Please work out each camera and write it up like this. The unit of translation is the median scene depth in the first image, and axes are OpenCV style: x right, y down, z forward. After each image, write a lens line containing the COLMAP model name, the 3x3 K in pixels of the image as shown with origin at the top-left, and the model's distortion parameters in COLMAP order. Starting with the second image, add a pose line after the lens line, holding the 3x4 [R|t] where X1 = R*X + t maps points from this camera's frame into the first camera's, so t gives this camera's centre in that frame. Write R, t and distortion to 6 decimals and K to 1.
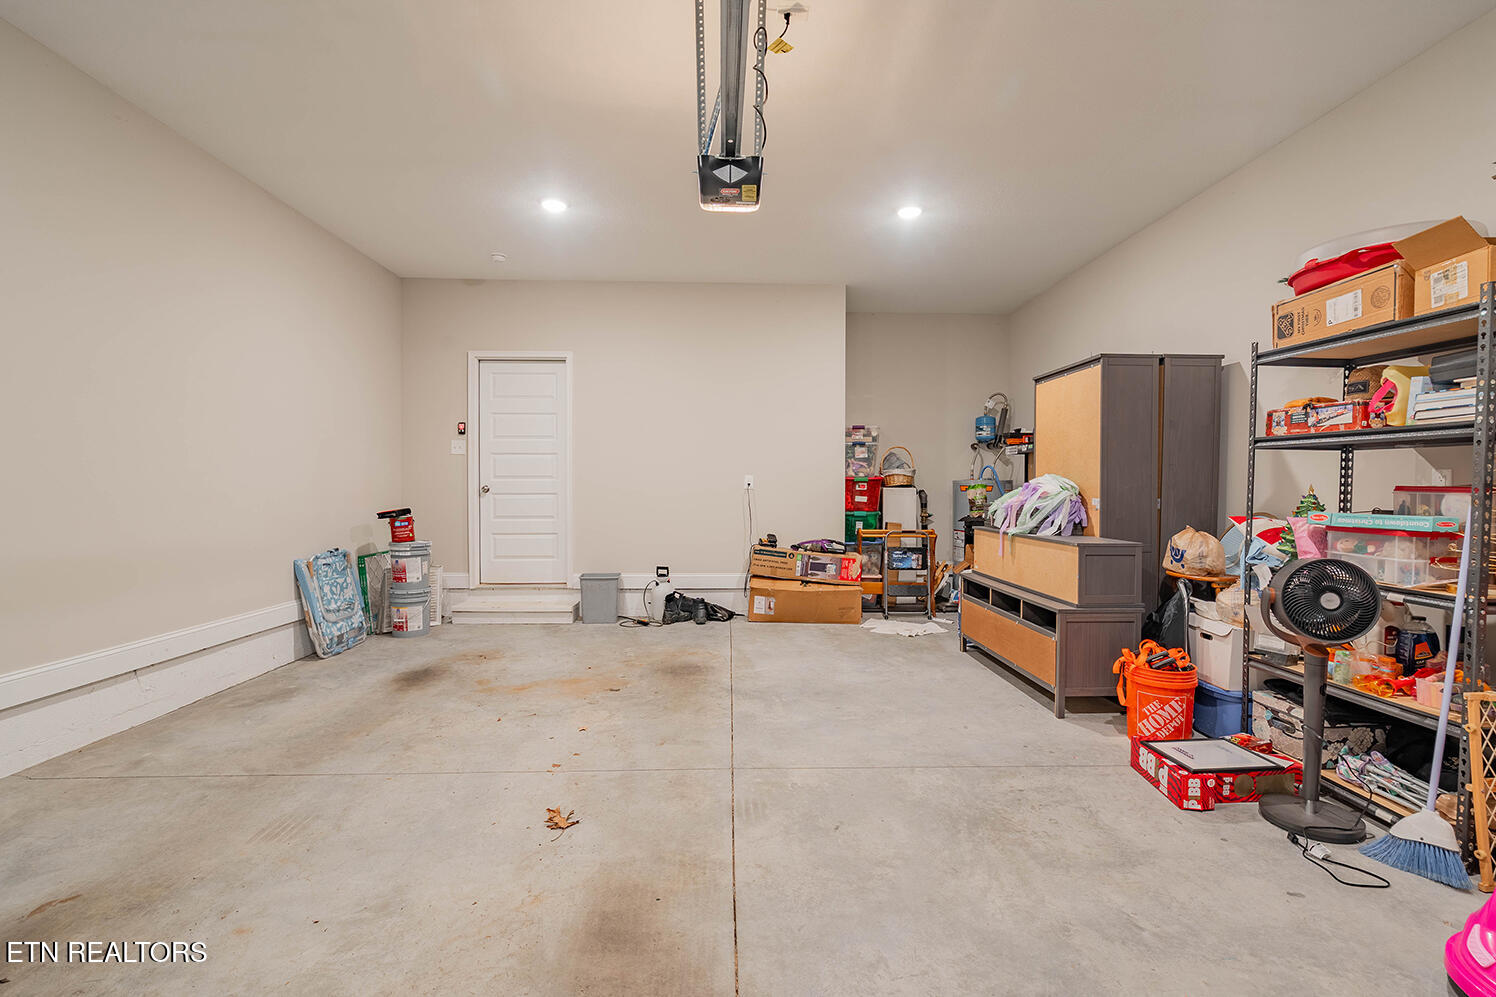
lens RADIAL K [[673.0, 0, 757.6], [0, 673.0, 496.2], [0, 0, 1]] dist [0.000349, 0.000419]
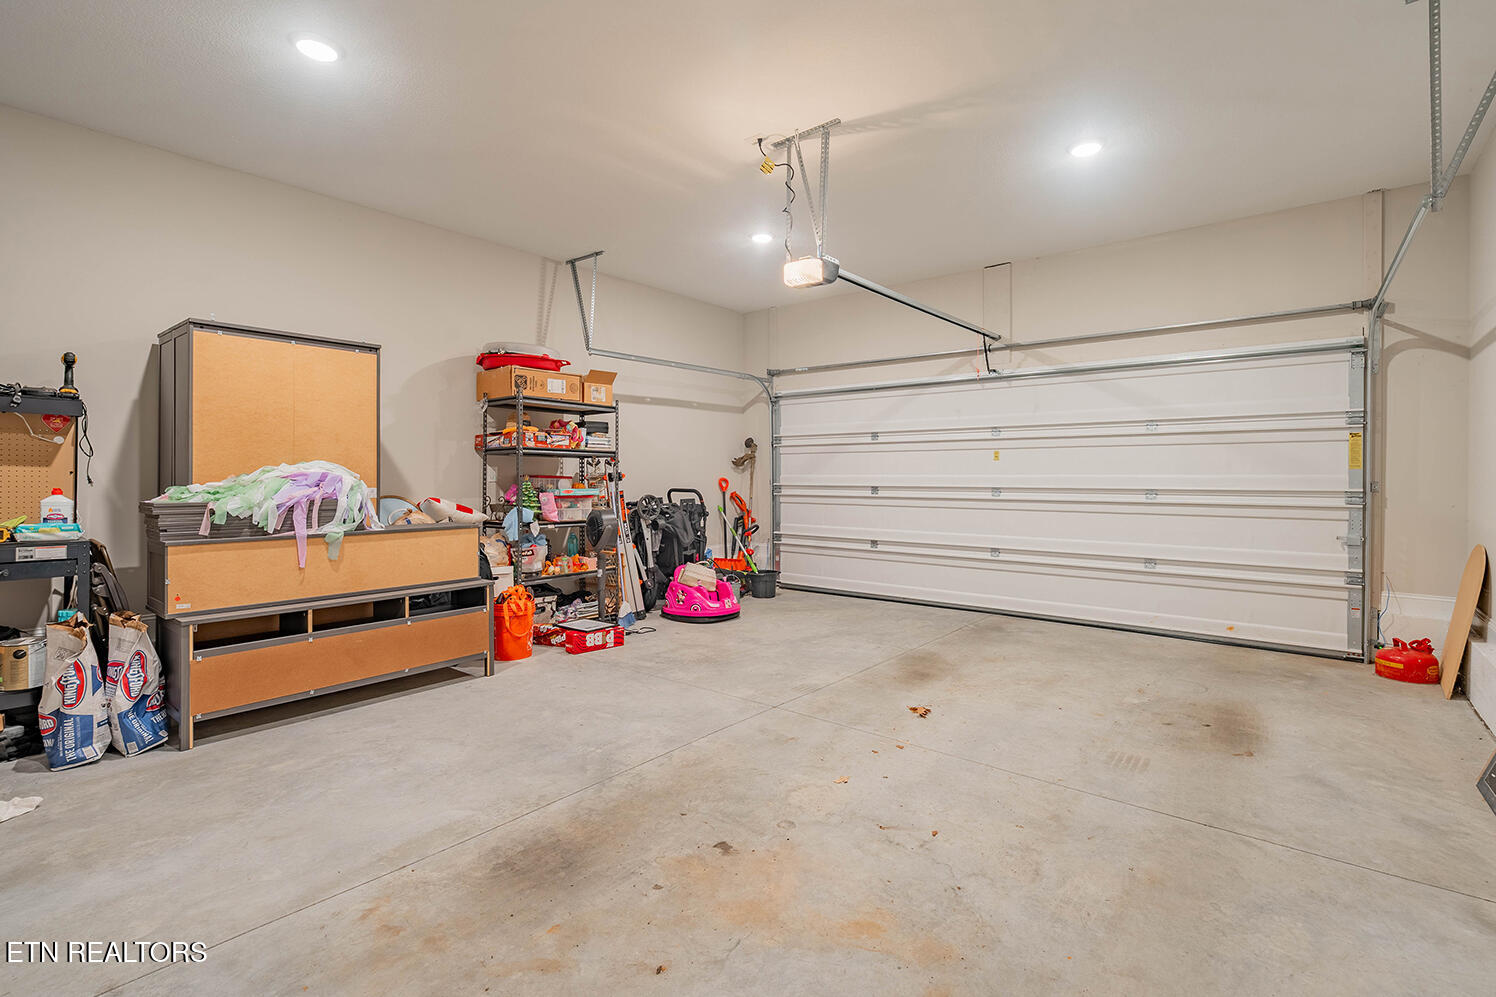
lens RADIAL K [[688.4, 0, 746.8], [0, 688.4, 495.3], [0, 0, 1]] dist [-0.002429, 0.000847]
pose [[-0.736609, -0.024402, 0.675879, -0.797323], [0.004195, 0.999165, 0.040645, -0.033204], [-0.676306, 0.032775, -0.735891, 1.844857]]
